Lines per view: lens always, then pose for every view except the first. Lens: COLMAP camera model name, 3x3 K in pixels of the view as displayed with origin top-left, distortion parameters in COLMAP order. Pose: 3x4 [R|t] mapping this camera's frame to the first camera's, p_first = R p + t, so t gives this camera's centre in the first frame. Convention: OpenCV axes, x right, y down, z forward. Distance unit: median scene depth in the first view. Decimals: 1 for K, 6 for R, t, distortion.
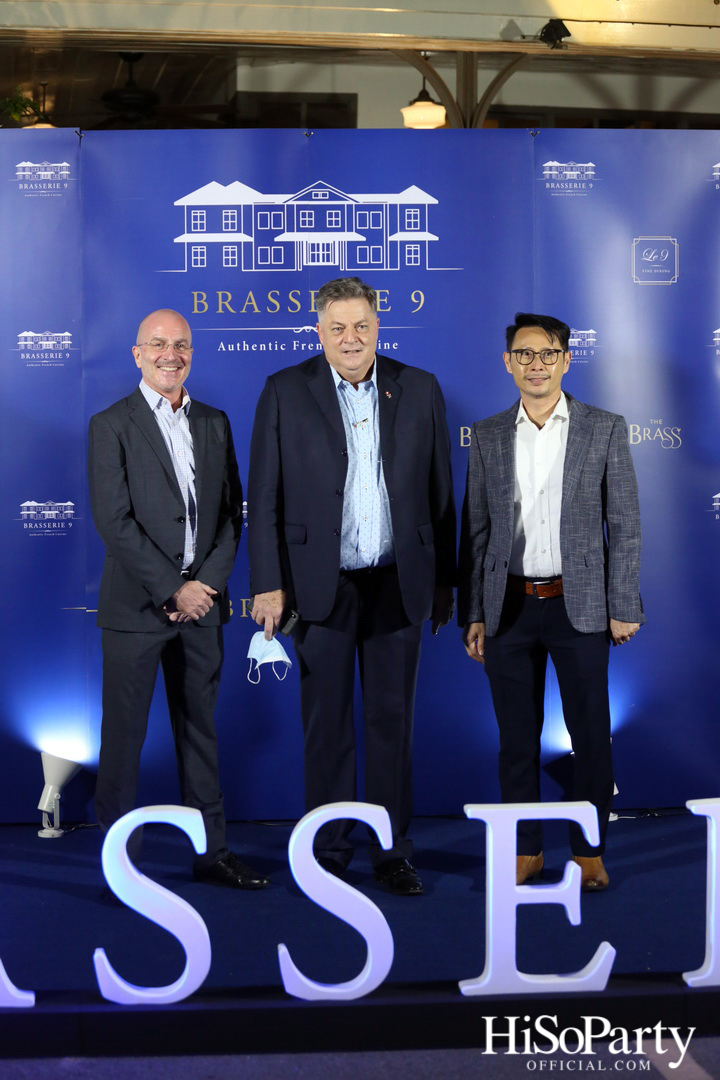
lens RADIAL K [[2287.5, 0, 306.4], [0, 2287.5, 539.2], [0, 0, 1]] dist [-0.159582, 0.000000]
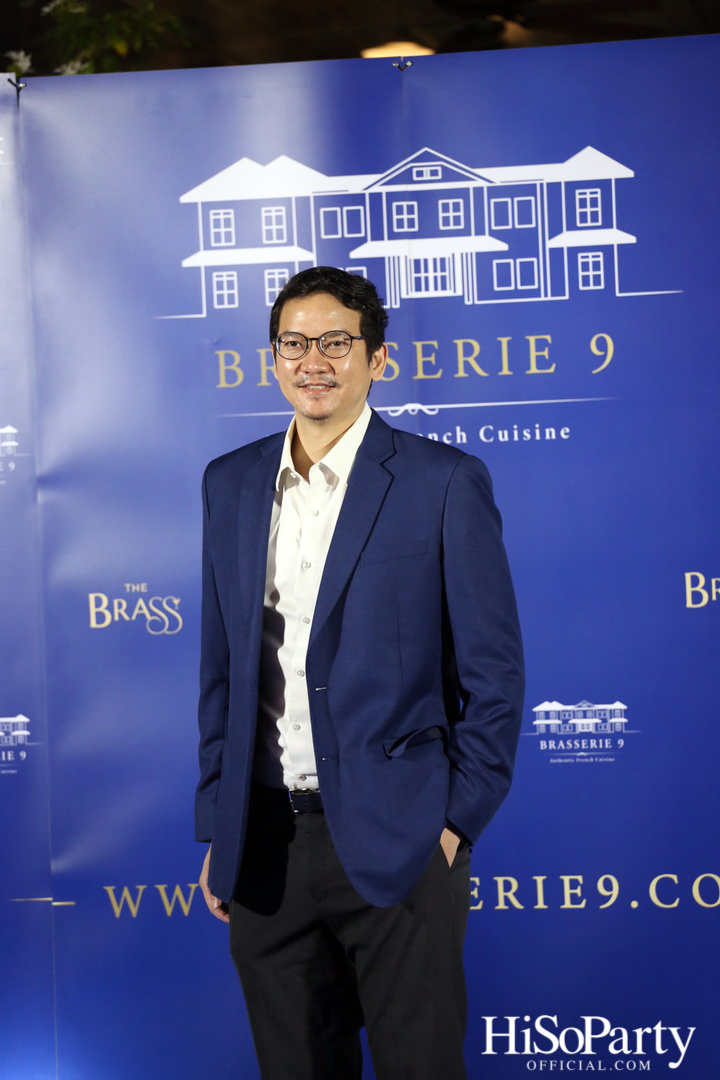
lens RADIAL K [[4047.1, 0, 380.8], [0, 4047.1, 551.0], [0, 0, 1]] dist [0.785073, 0.000000]
pose [[0.964958, -0.023960, -0.261309, 0.259524], [0.010479, 0.998547, -0.052863, -0.002337], [0.262196, 0.048272, 0.963807, 0.015610]]
